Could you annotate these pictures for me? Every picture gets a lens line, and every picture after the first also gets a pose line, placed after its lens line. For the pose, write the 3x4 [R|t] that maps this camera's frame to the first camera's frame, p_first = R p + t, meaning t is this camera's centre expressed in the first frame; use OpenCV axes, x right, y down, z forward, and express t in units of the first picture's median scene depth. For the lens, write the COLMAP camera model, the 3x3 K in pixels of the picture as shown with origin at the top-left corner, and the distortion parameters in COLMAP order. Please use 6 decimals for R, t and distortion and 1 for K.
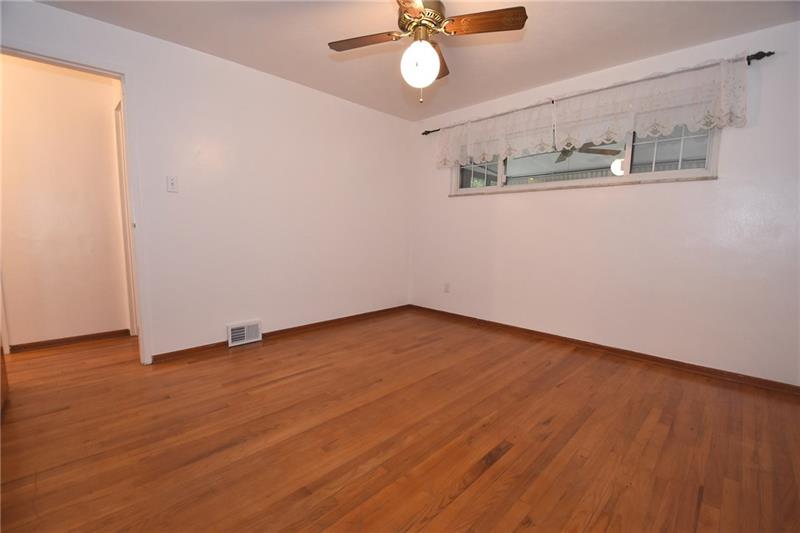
lens RADIAL K [[353.8, 0, 397.6], [0, 353.8, 276.4], [0, 0, 1]] dist [0.014352, -0.022451]
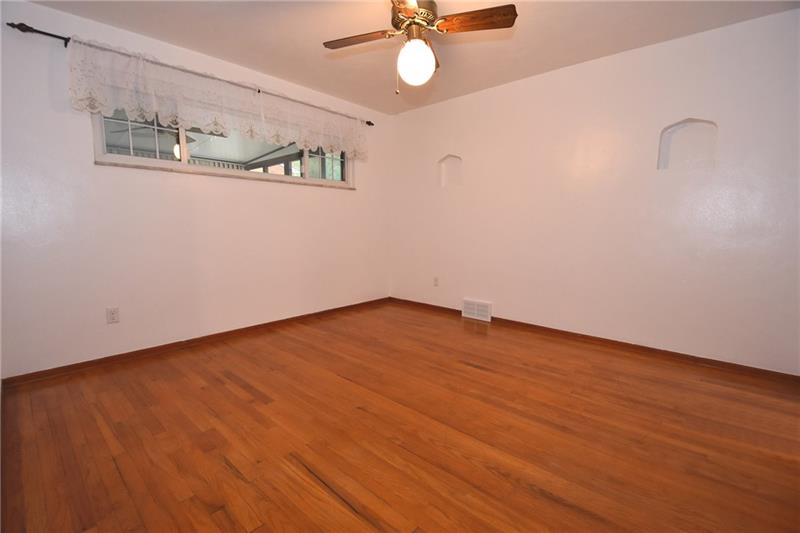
lens RADIAL K [[353.8, 0, 397.6], [0, 353.8, 276.4], [0, 0, 1]] dist [0.014352, -0.022451]
pose [[-0.052327, -0.163636, 0.985132, -0.780106], [0.118289, 0.978523, 0.168822, -0.129774], [-0.991600, 0.125364, -0.031847, 0.866576]]
